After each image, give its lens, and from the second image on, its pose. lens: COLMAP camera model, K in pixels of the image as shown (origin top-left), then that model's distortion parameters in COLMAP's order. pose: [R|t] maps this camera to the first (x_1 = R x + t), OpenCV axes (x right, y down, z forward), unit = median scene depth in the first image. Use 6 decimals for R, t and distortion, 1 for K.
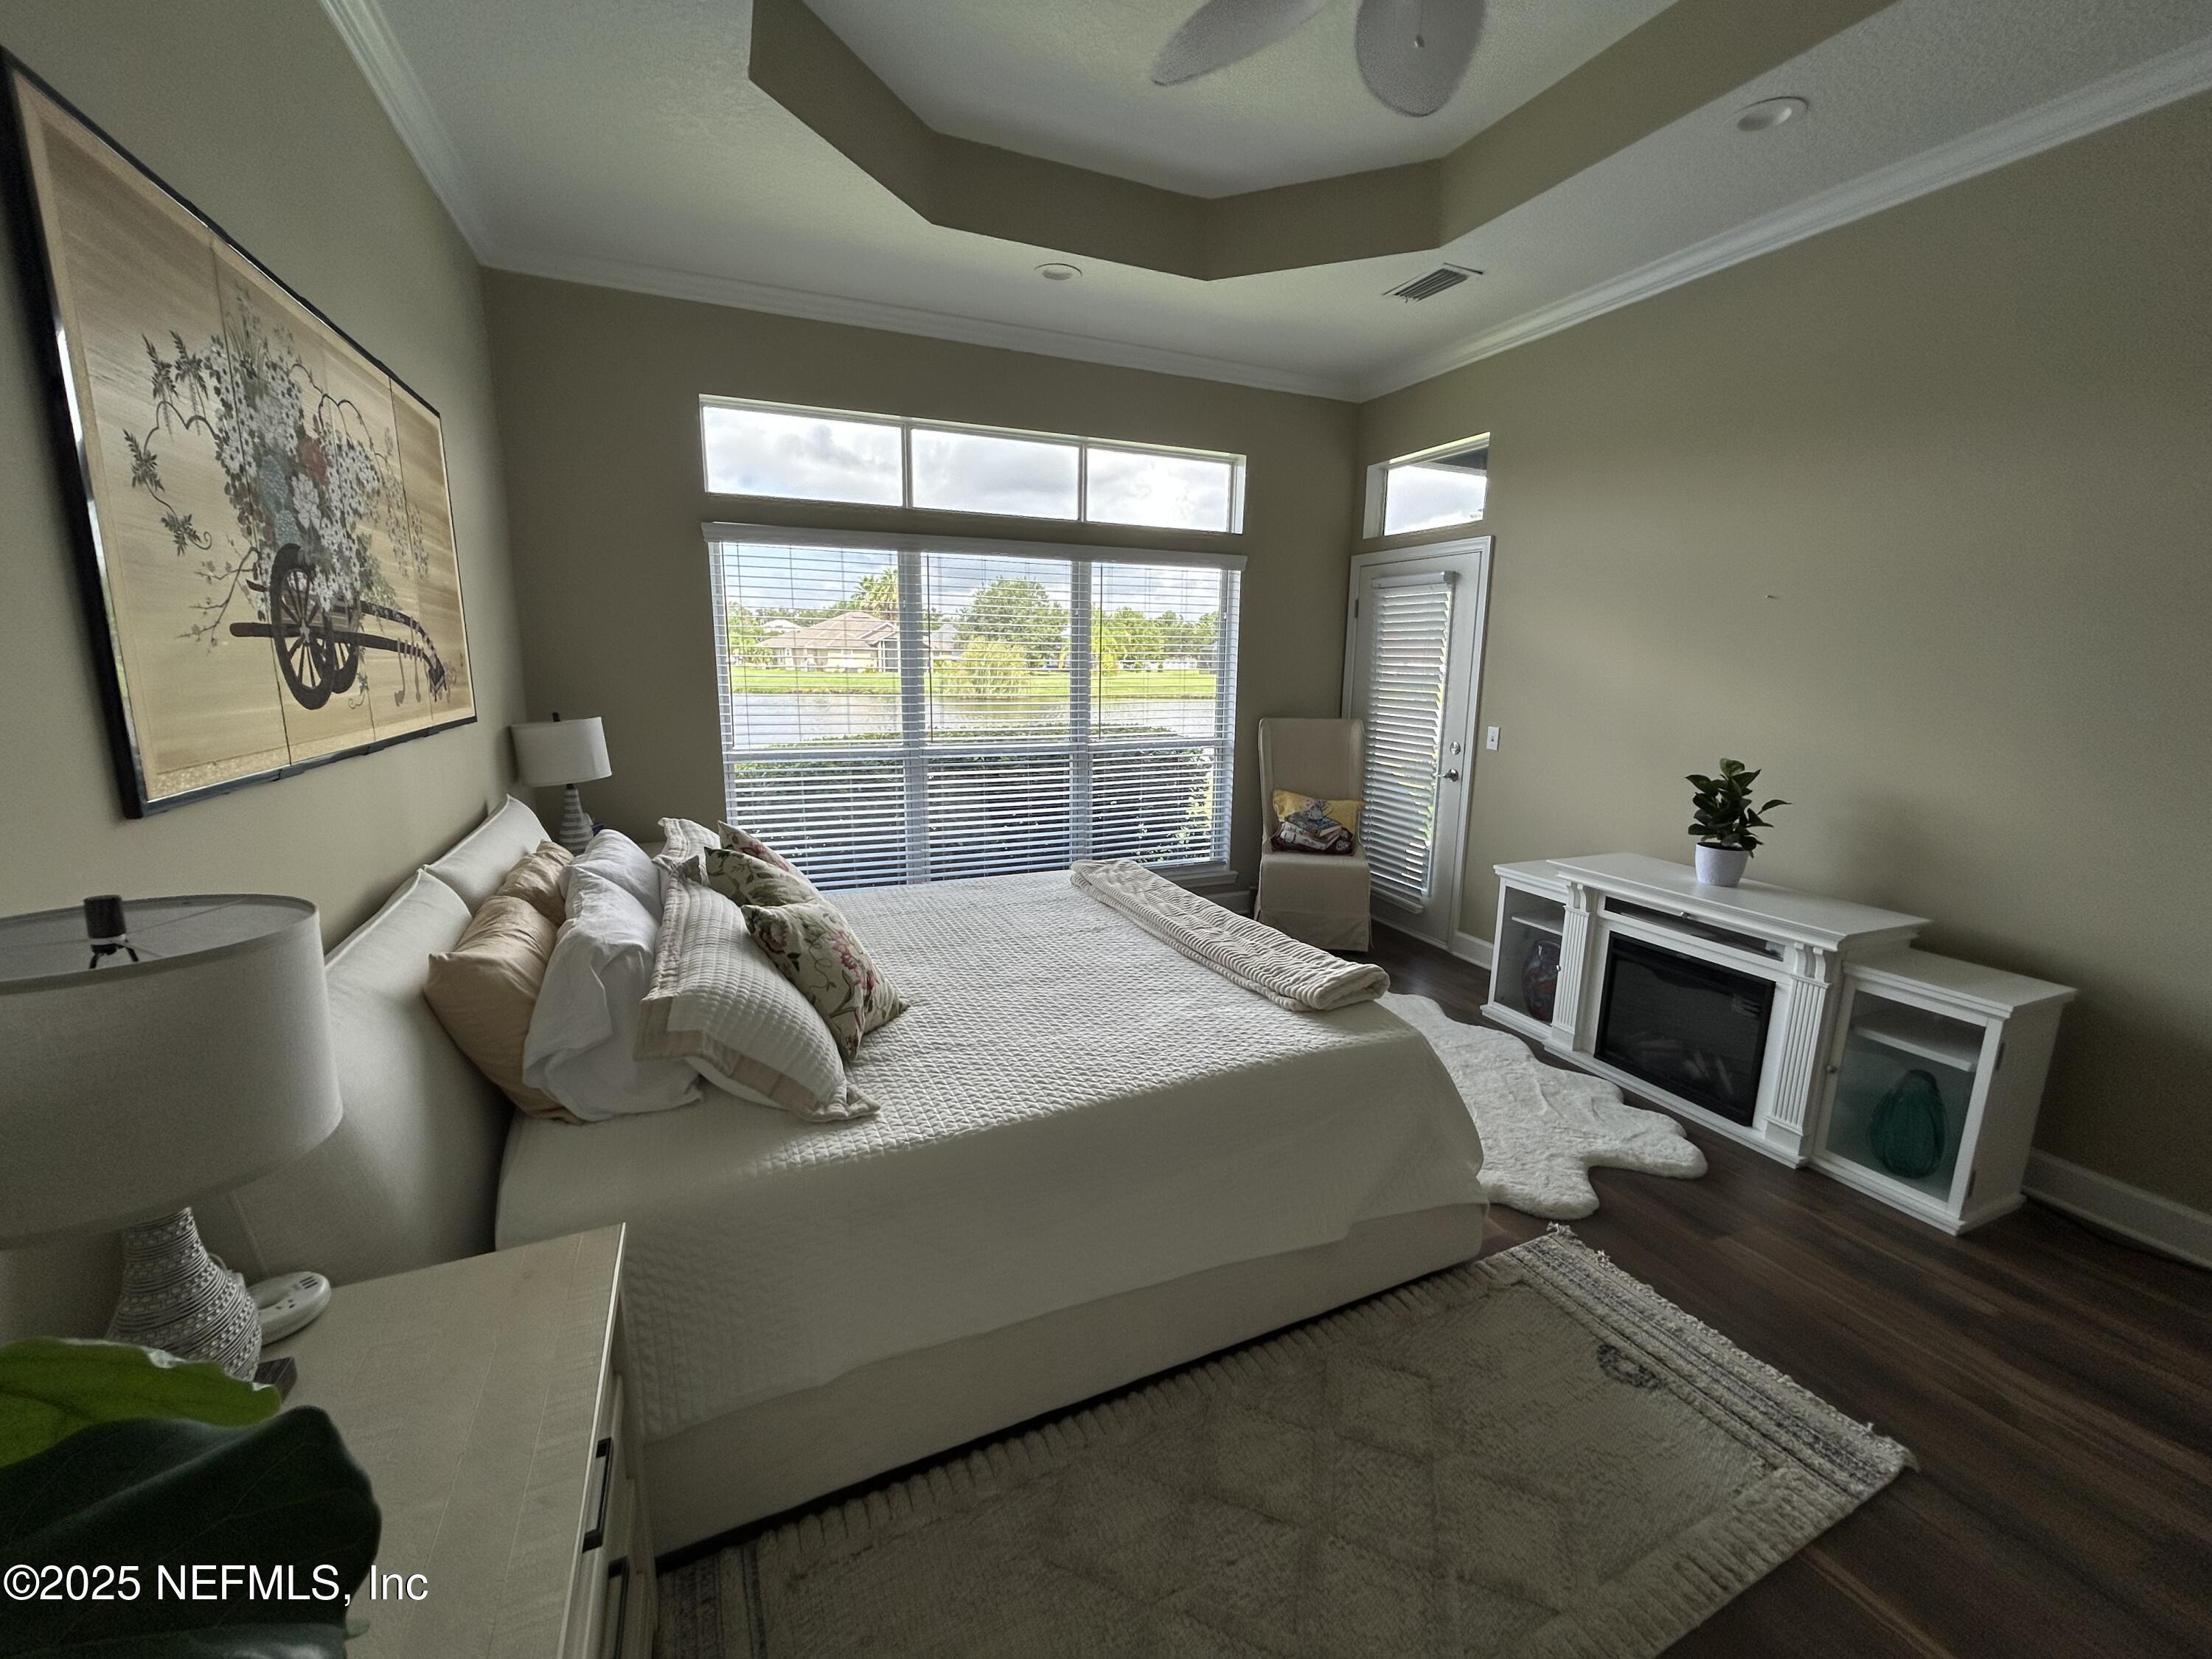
lens RADIAL K [[891.8, 0, 1099.5], [0, 891.8, 826.0], [0, 0, 1]] dist [-0.002409, 0.002030]
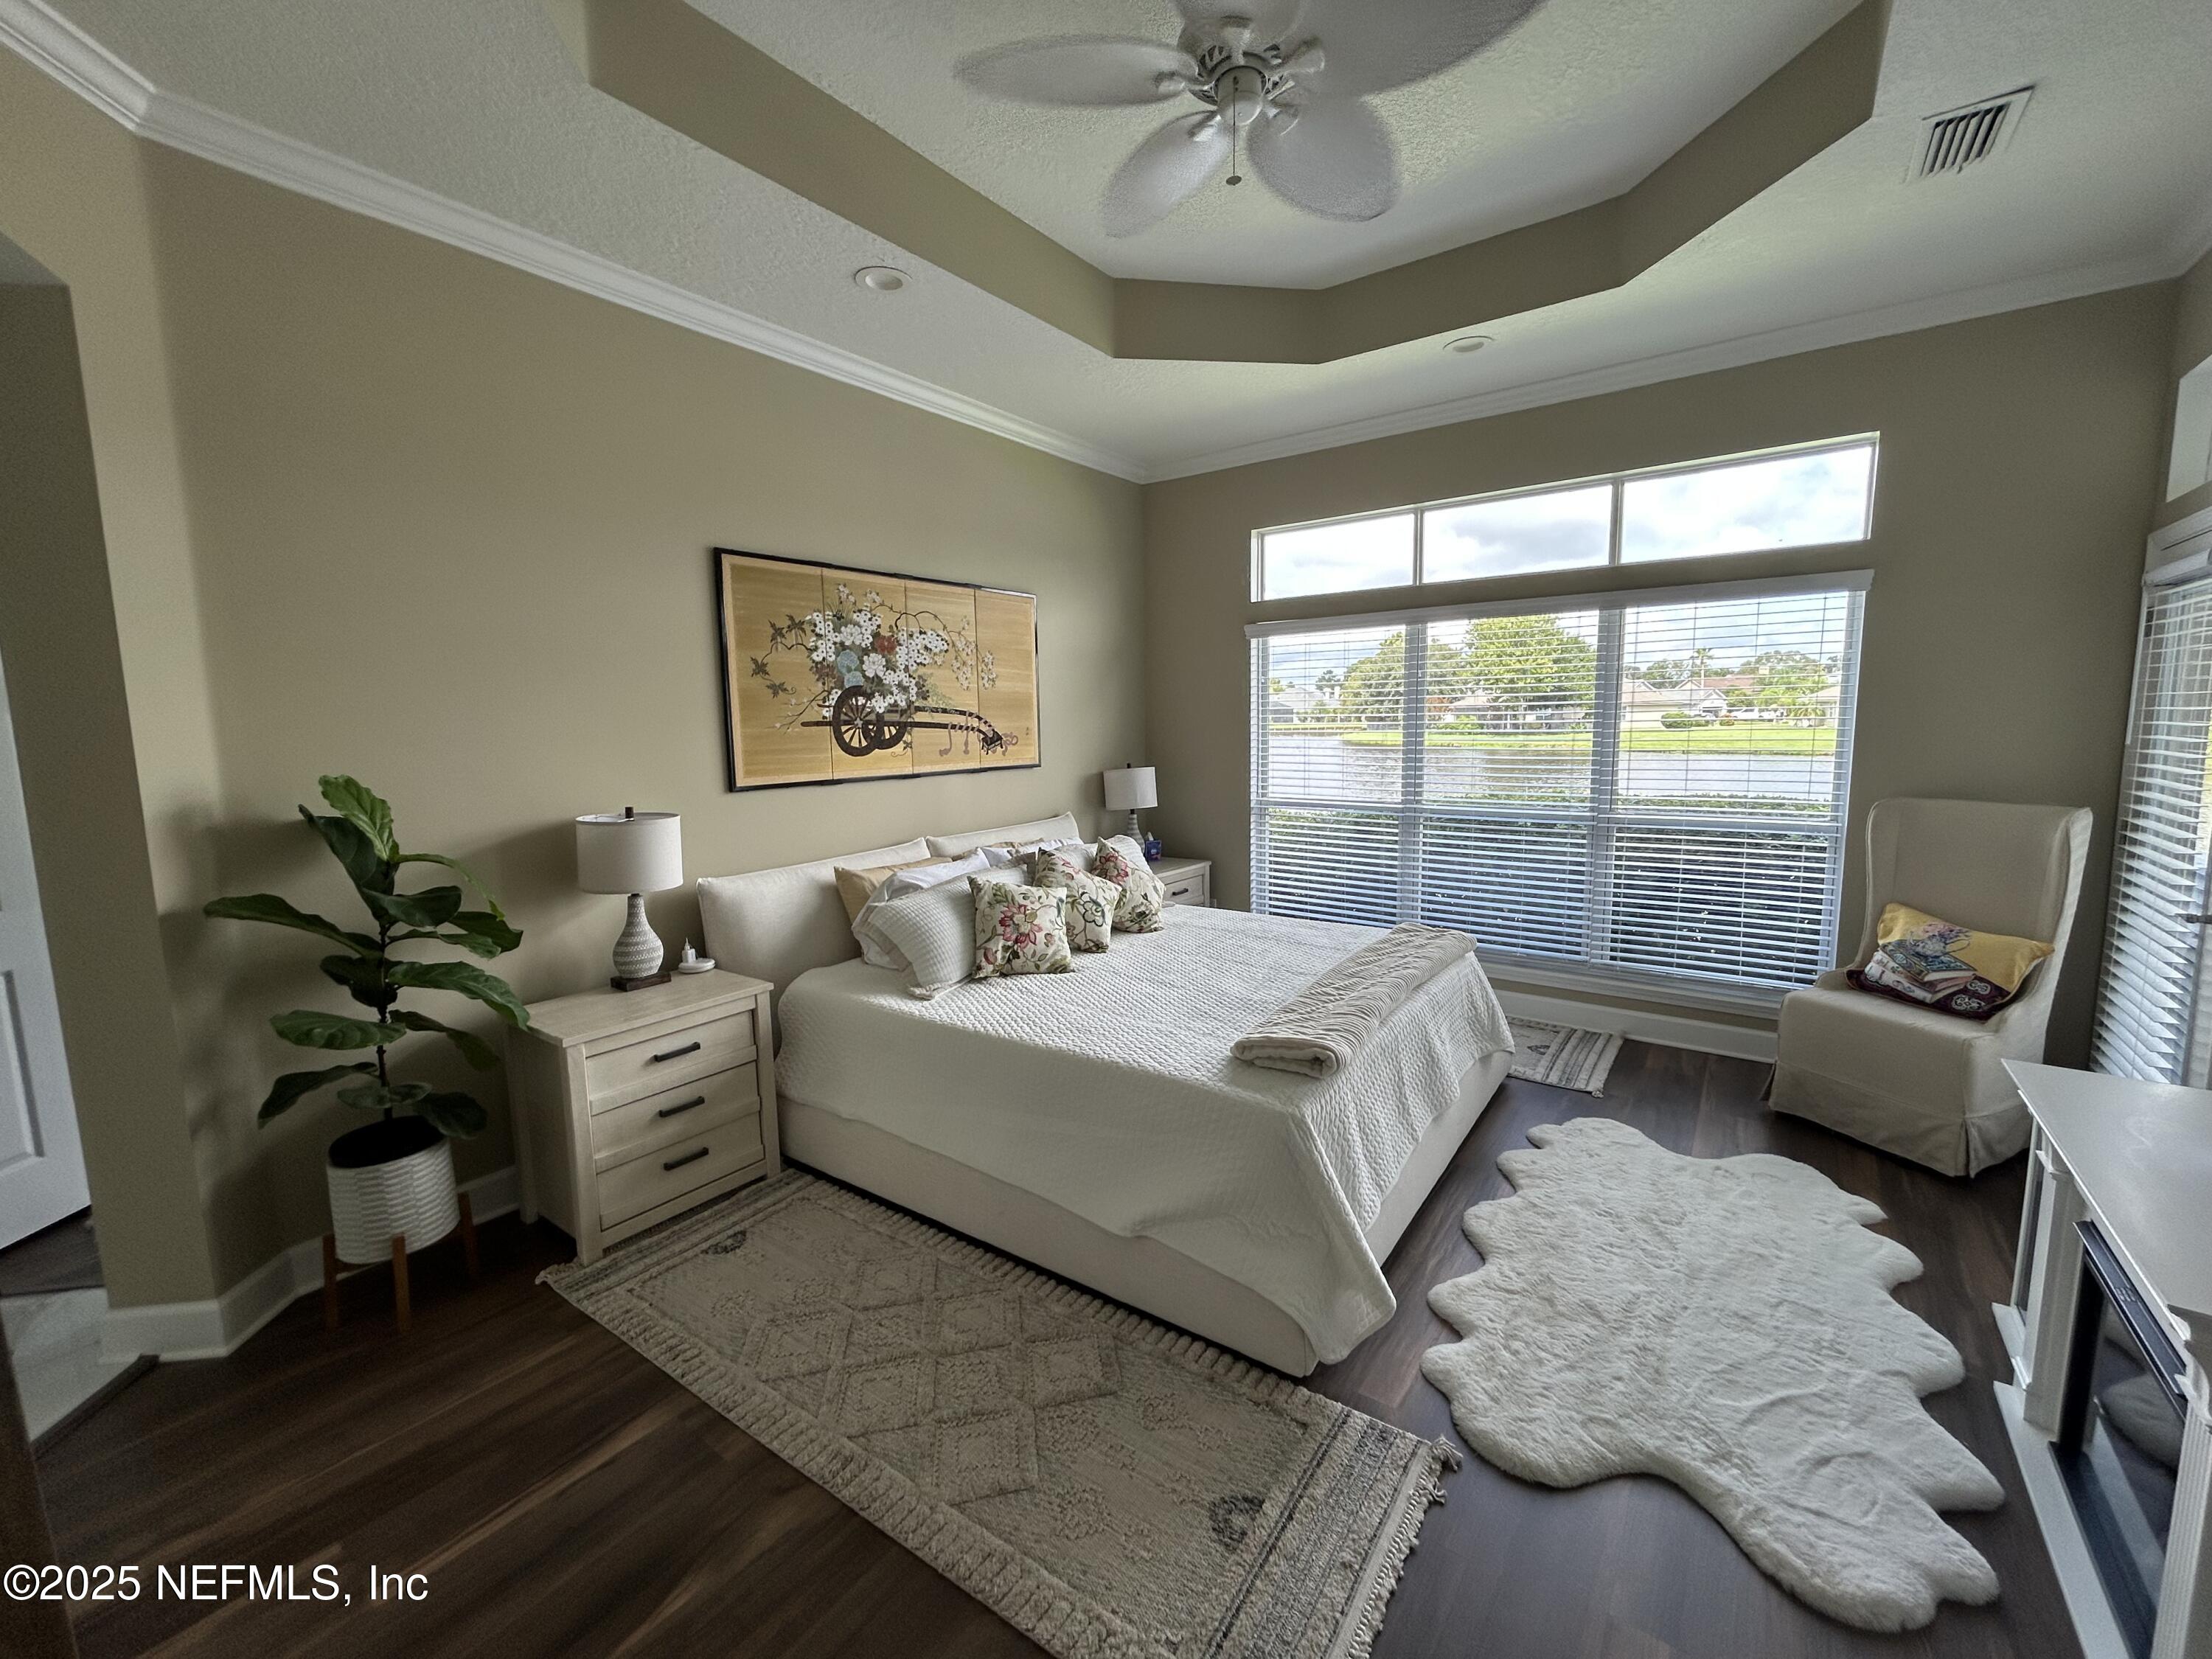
lens RADIAL K [[891.8, 0, 1125.2], [0, 891.8, 832.3], [0, 0, 1]] dist [-0.002409, 0.002030]
pose [[0.504774, 0.088850, -0.858667, 0.612111], [-0.138470, 0.990143, 0.021054, -0.035144], [0.852074, 0.108273, 0.512101, 0.188599]]
